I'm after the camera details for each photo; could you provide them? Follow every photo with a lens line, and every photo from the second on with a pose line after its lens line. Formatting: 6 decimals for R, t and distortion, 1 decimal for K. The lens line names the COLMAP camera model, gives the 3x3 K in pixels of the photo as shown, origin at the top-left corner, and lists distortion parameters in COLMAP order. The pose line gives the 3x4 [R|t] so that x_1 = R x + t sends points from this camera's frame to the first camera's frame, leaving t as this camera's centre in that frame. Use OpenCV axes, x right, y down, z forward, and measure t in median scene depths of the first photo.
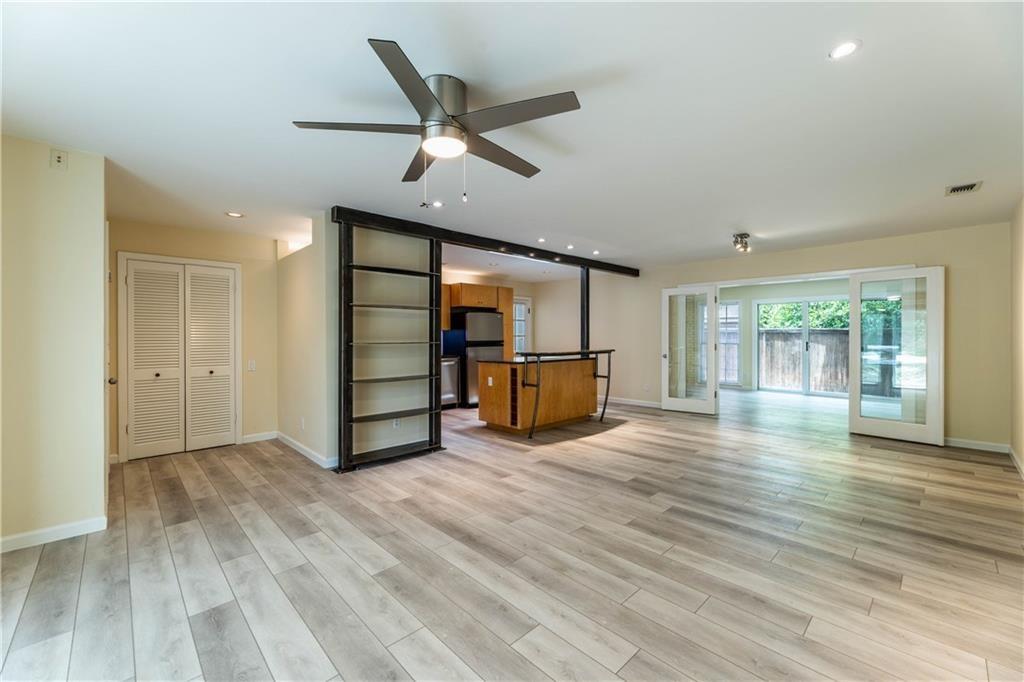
lens RADIAL K [[421.3, 0, 527.6], [0, 421.3, 334.9], [0, 0, 1]] dist [-0.002486, 0.000382]
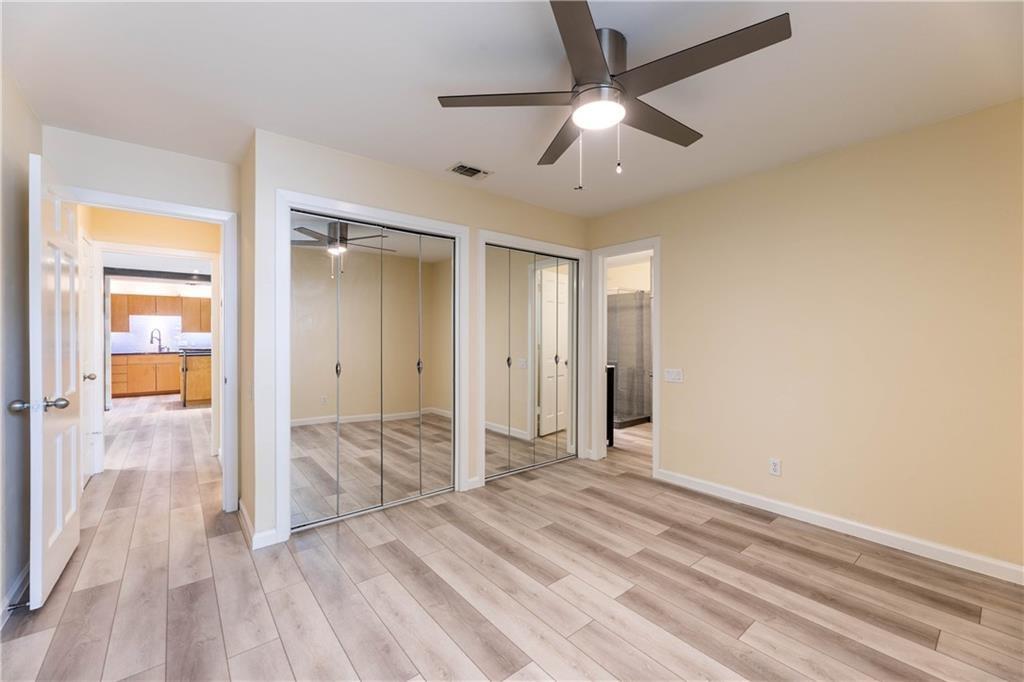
lens RADIAL K [[421.3, 0, 516.5], [0, 421.3, 344.1], [0, 0, 1]] dist [-0.002486, 0.000382]
pose [[0.994915, 0.001737, -0.100699, 1.559118], [-0.000101, 0.999868, 0.016253, 0.003657], [0.100714, -0.016160, 0.994784, -0.409358]]
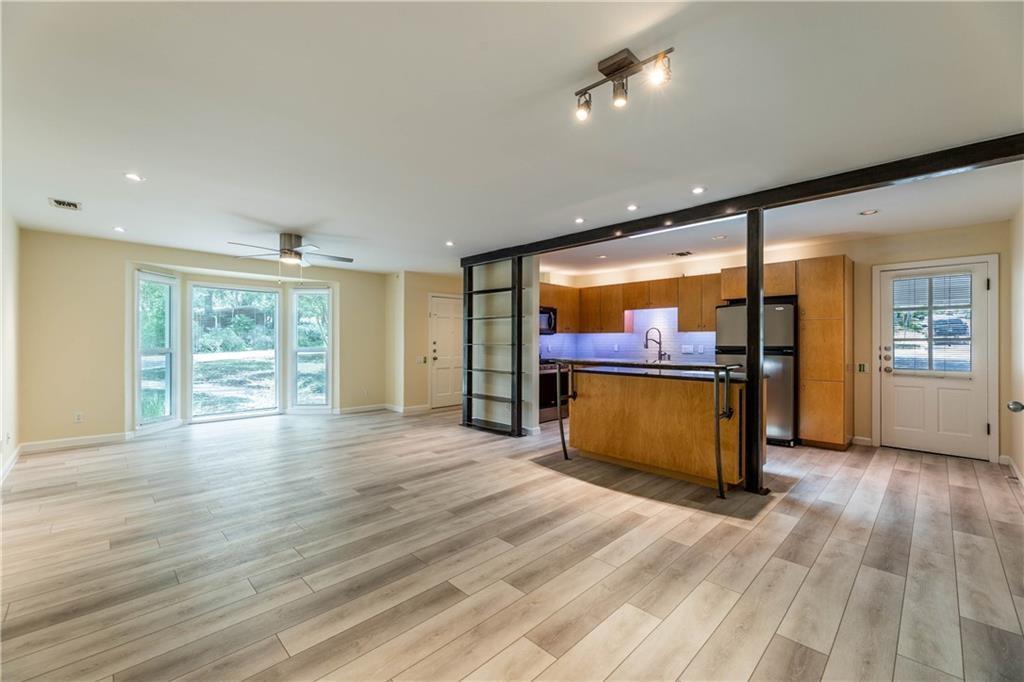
lens RADIAL K [[421.3, 0, 508.7], [0, 421.3, 339.4], [0, 0, 1]] dist [-0.002486, 0.000382]
pose [[-0.009490, -0.000616, -0.999955, 1.028051], [0.002945, 0.999995, -0.000644, 0.002977], [0.999951, -0.002951, -0.009488, 1.063530]]
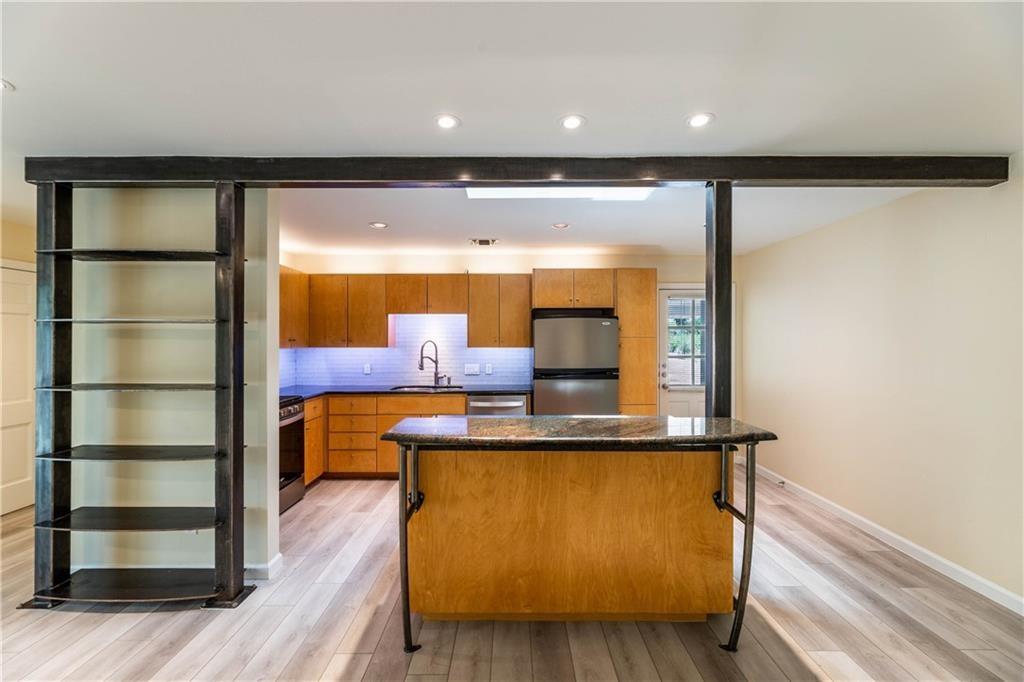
lens RADIAL K [[421.3, 0, 505.5], [0, 421.3, 341.5], [0, 0, 1]] dist [-0.002486, 0.000382]
pose [[0.697750, 0.005385, -0.716322, 0.405551], [-0.000177, 0.999973, 0.007345, -0.045041], [0.716342, -0.004999, 0.697732, 0.950649]]
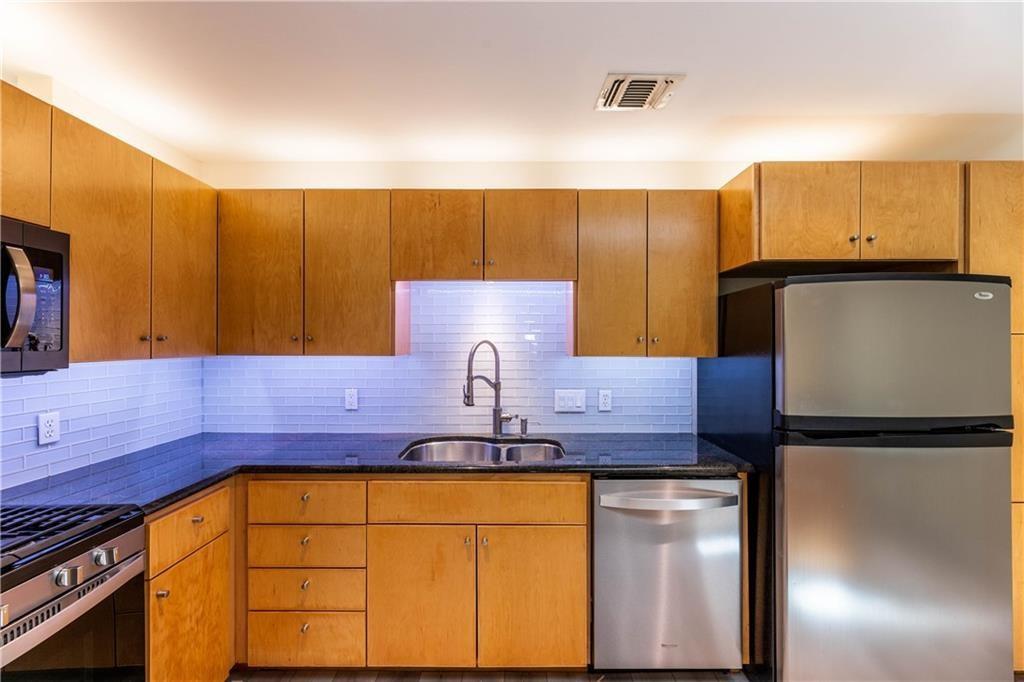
lens RADIAL K [[421.3, 0, 505.0], [0, 421.3, 340.8], [0, 0, 1]] dist [-0.002486, 0.000382]
pose [[0.687567, 0.006939, -0.726088, -0.141955], [-0.002717, 0.999972, 0.006985, -0.042399], [0.726116, -0.002830, 0.687567, 1.248617]]
